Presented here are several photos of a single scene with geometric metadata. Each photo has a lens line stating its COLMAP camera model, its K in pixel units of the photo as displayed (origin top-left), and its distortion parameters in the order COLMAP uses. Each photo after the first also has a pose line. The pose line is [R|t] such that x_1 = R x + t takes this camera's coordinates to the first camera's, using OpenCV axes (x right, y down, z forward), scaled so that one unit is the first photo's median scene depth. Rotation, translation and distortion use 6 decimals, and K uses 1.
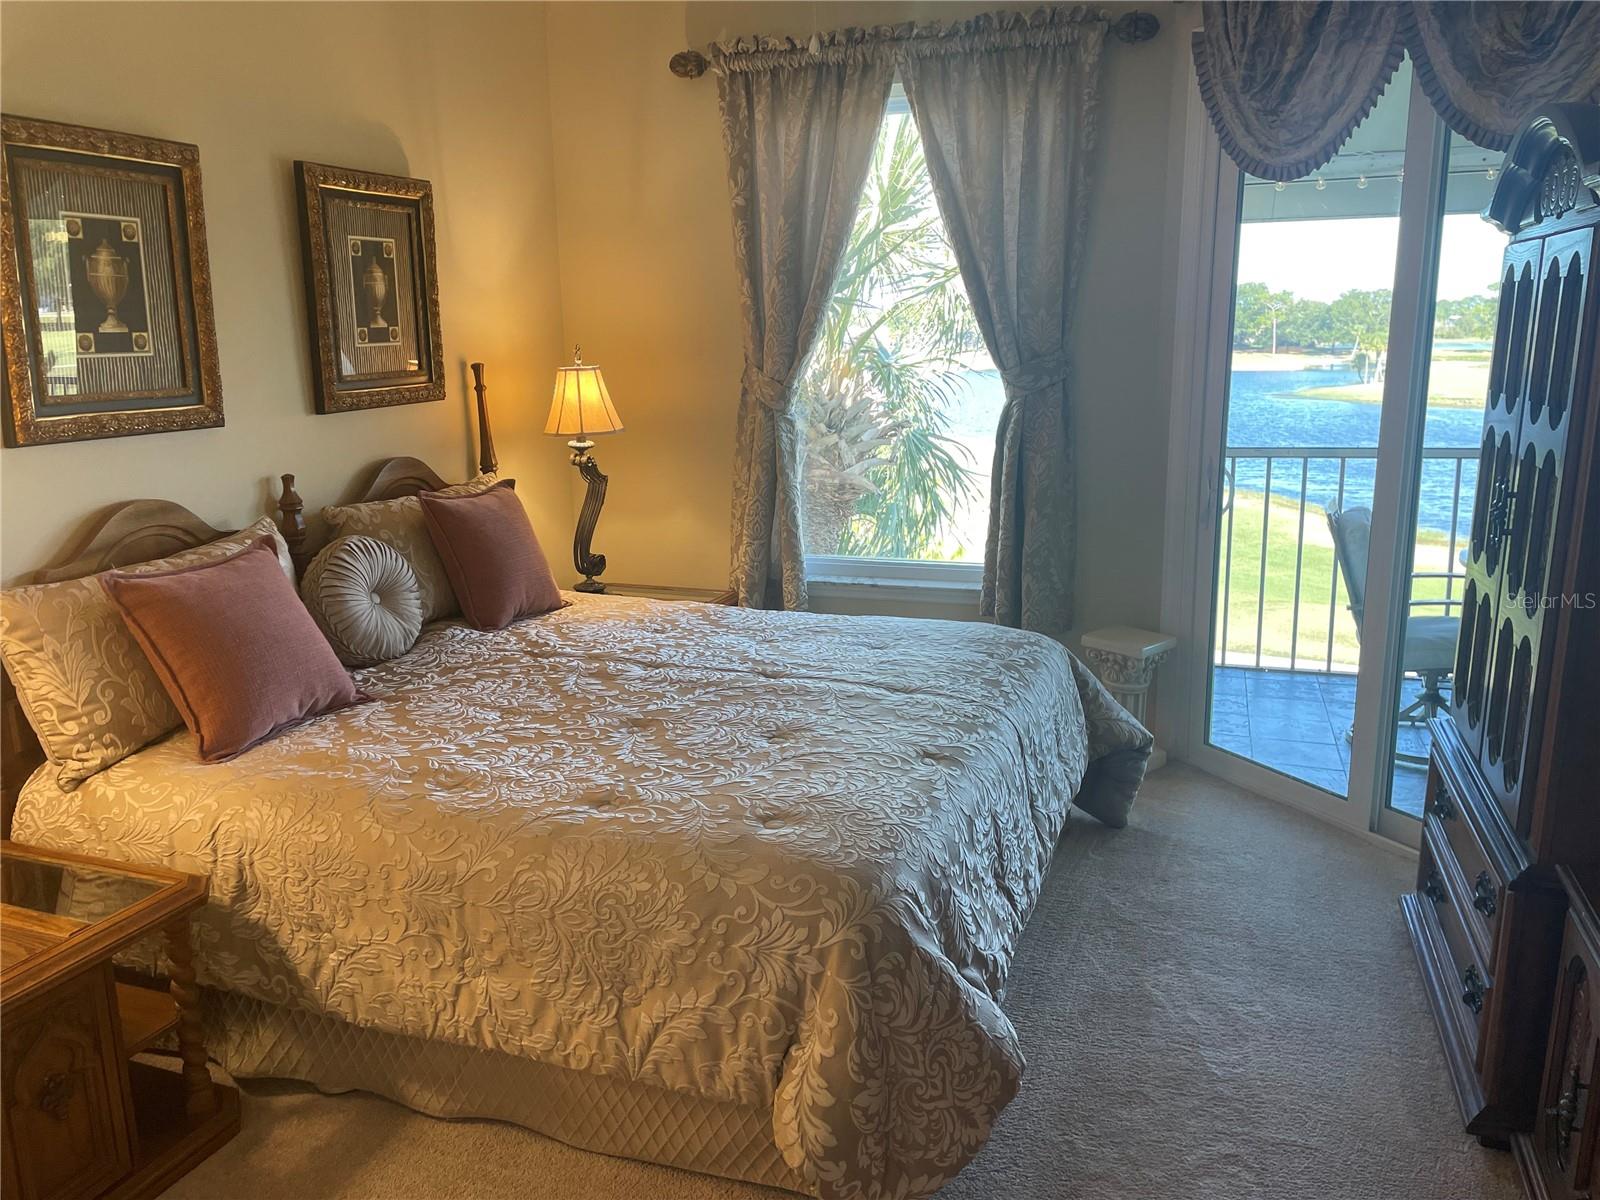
lens RADIAL K [[1205.1, 0, 793.2], [0, 1205.1, 605.6], [0, 0, 1]] dist [0.100044, -0.126120]
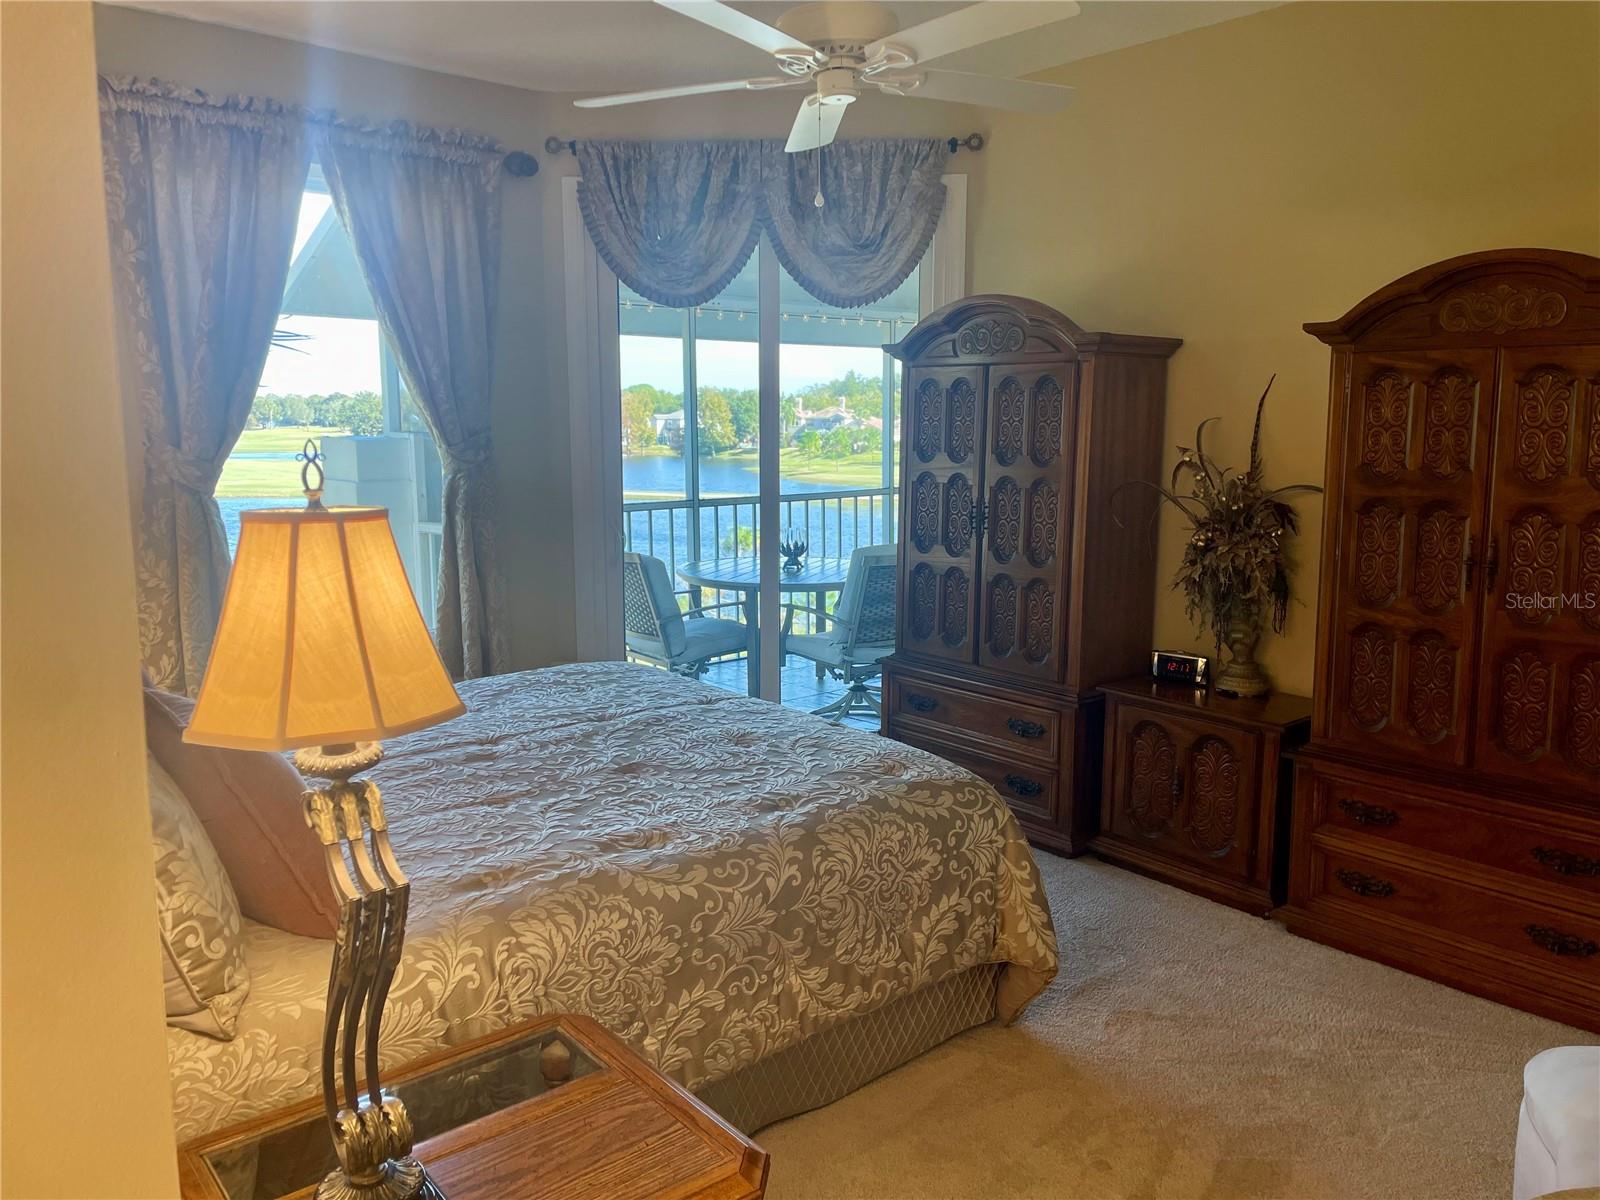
lens RADIAL K [[1205.1, 0, 803.6], [0, 1205.1, 601.9], [0, 0, 1]] dist [0.100044, -0.126120]
pose [[0.490612, -0.120140, 0.863056, -0.859874], [0.184641, 0.982292, 0.031778, -0.047126], [-0.851591, 0.143765, 0.504108, 0.284686]]
